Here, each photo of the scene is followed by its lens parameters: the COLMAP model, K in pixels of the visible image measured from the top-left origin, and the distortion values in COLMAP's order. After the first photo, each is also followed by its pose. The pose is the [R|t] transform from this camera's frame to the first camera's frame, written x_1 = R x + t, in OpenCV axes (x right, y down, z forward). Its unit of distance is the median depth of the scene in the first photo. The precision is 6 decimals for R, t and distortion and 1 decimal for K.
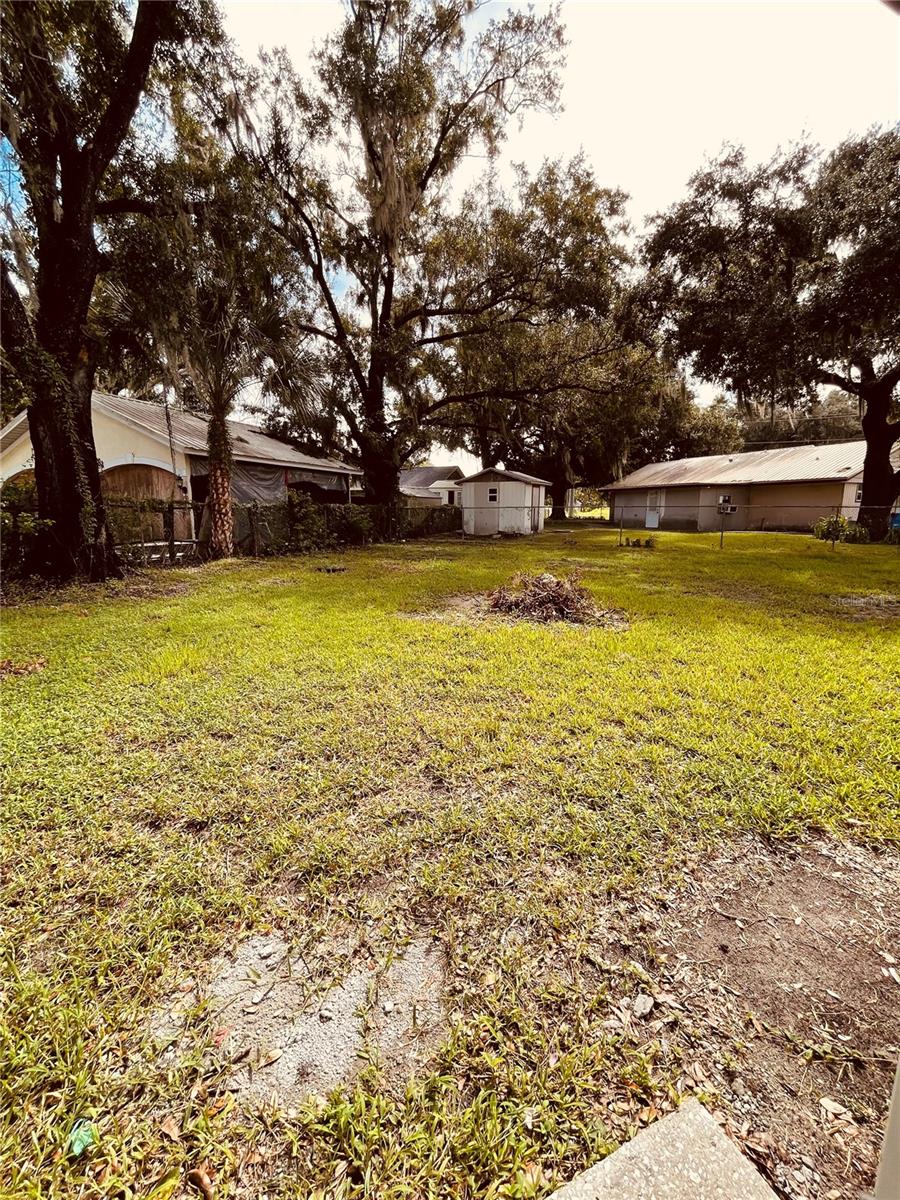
lens RADIAL K [[484.7, 0, 448.7], [0, 484.7, 593.1], [0, 0, 1]] dist [-0.001222, 0.000006]
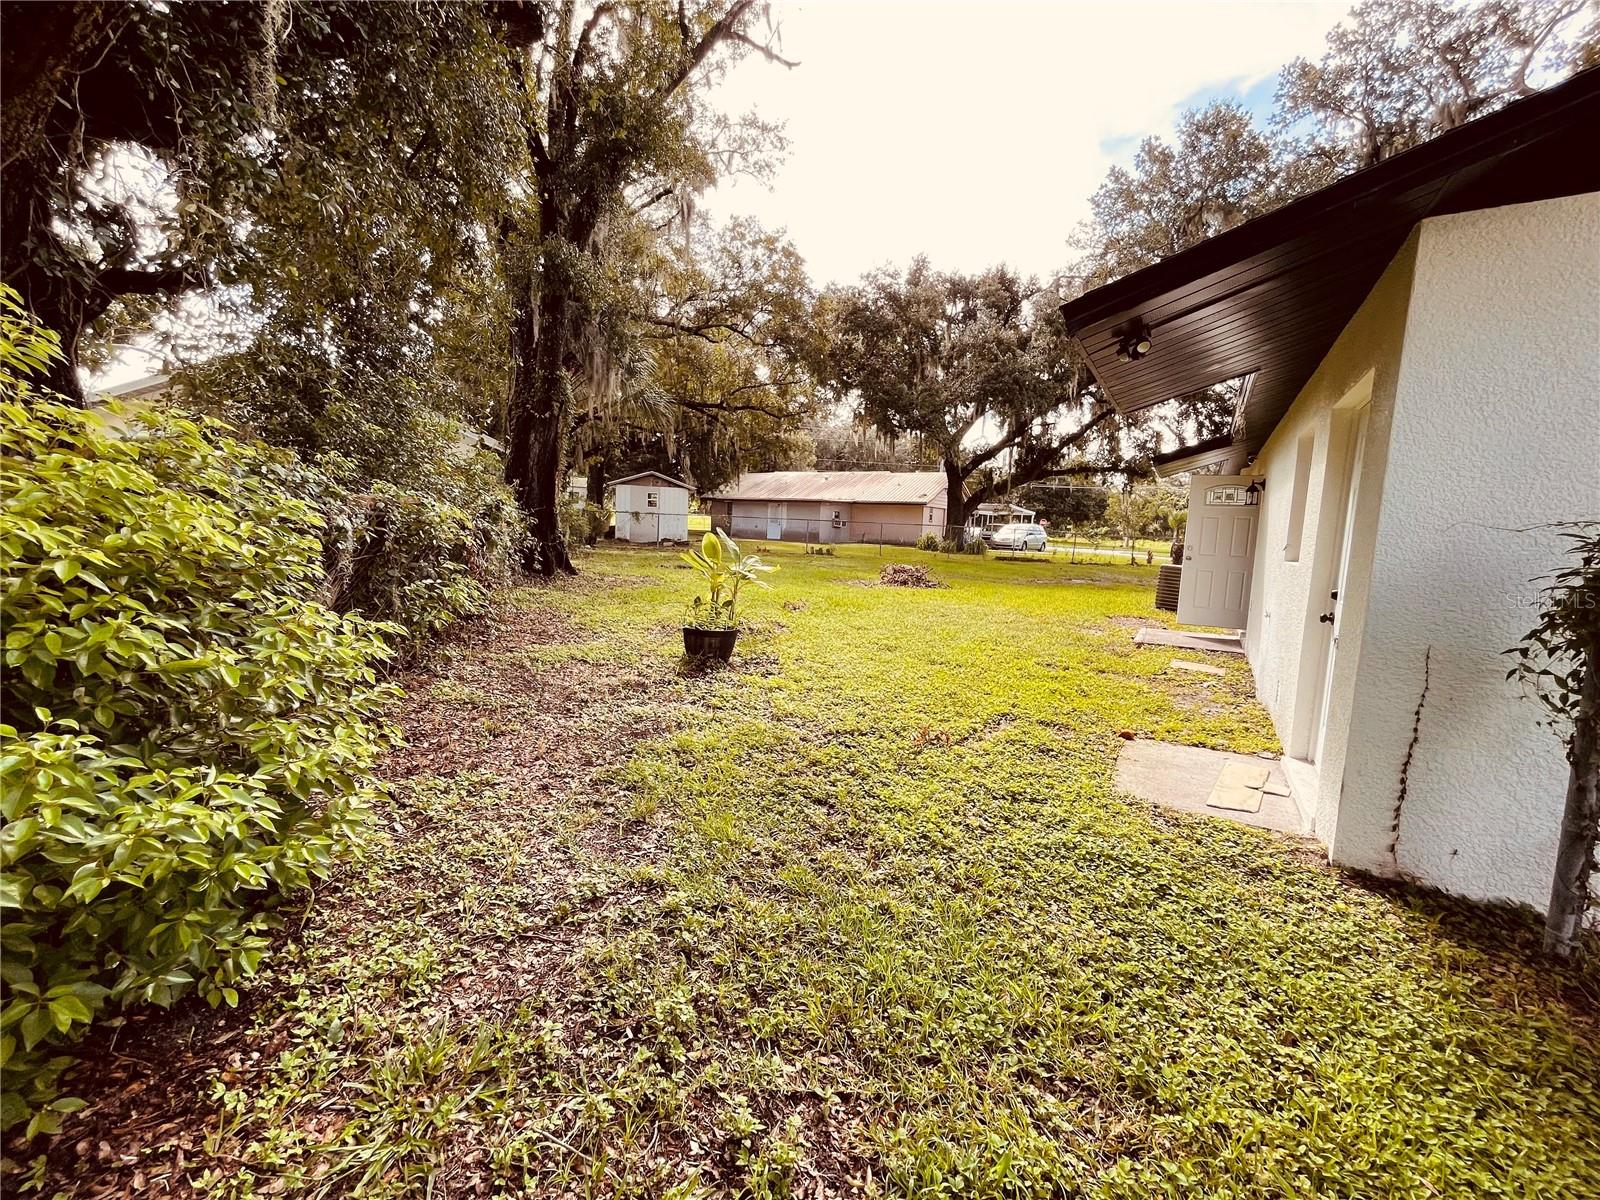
lens RADIAL K [[651.8, 0, 794.5], [0, 651.8, 594.9], [0, 0, 1]] dist [-0.001608, 0.000824]
pose [[0.841248, -0.023107, 0.540155, -0.358295], [0.049664, 0.998165, -0.034647, 0.037382], [-0.538363, 0.055973, 0.840852, -0.193015]]
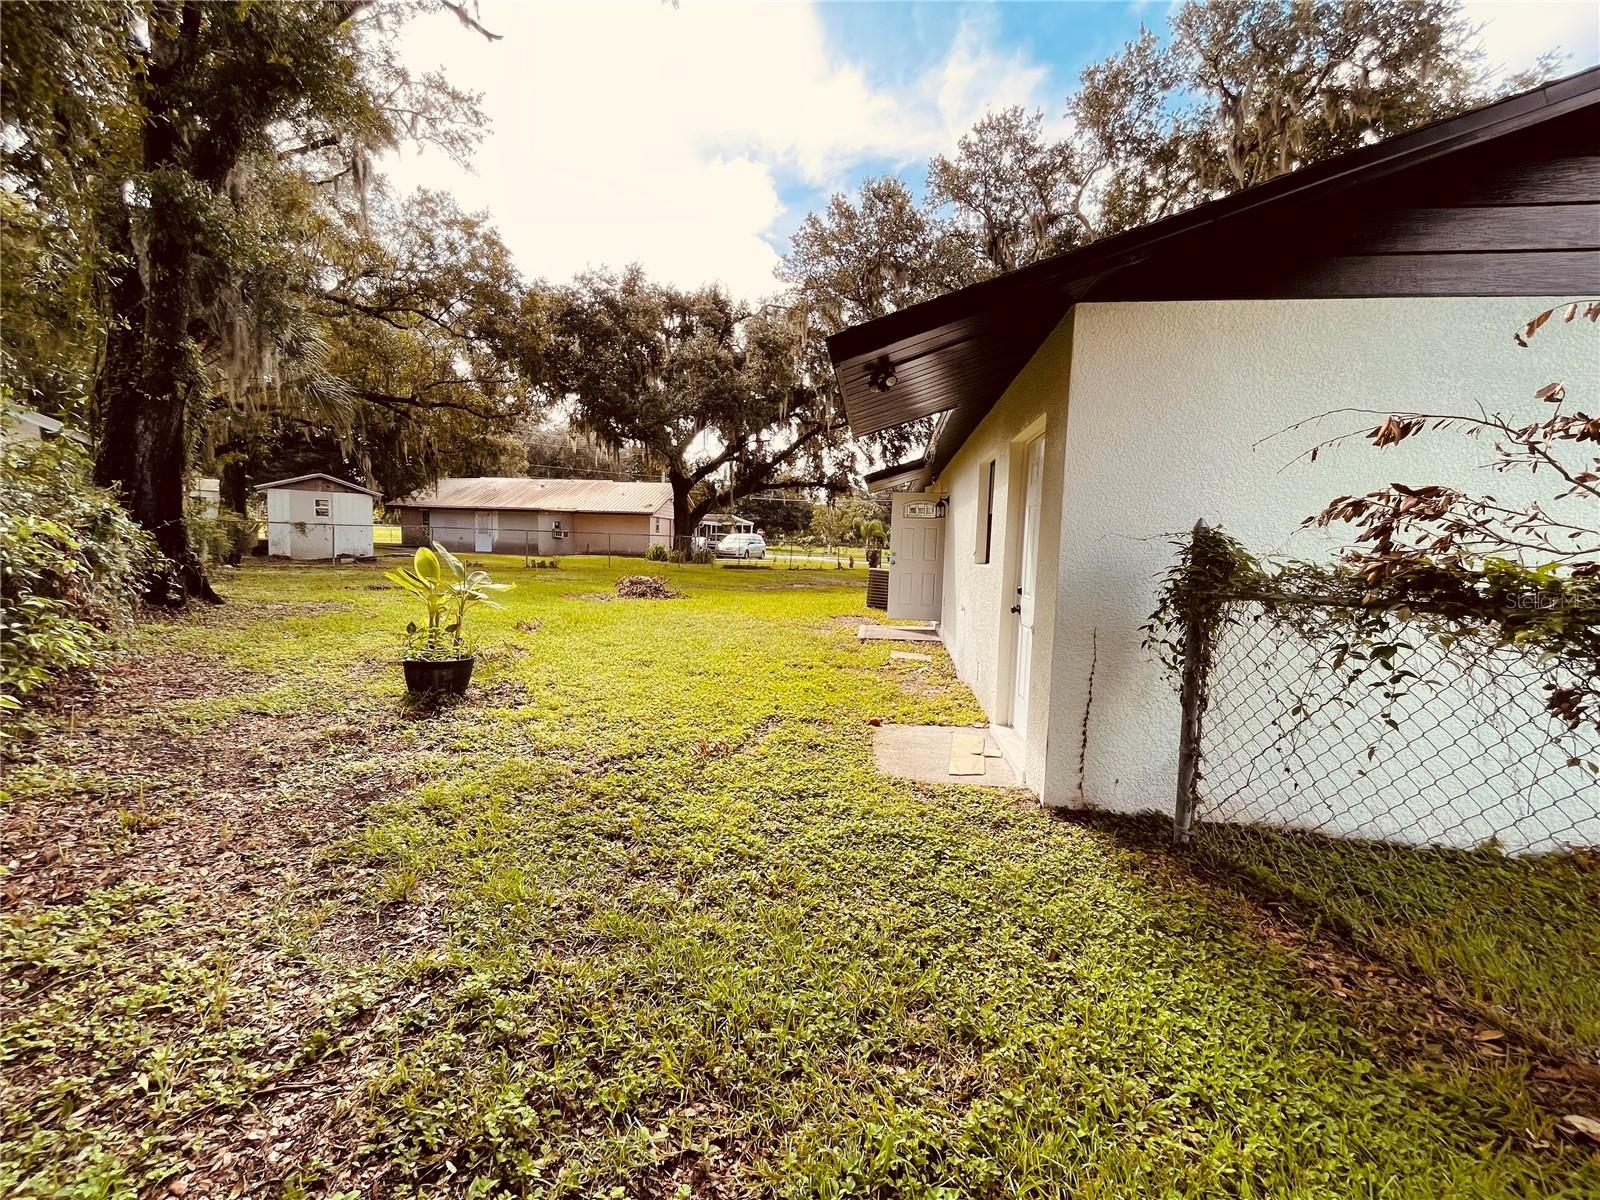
lens RADIAL K [[651.8, 0, 794.5], [0, 651.8, 594.9], [0, 0, 1]] dist [-0.001608, 0.000824]
pose [[0.549003, -0.047896, 0.834447, -0.366605], [0.110757, 0.993721, -0.015832, 0.035017], [-0.828450, 0.101112, 0.550861, -0.182001]]
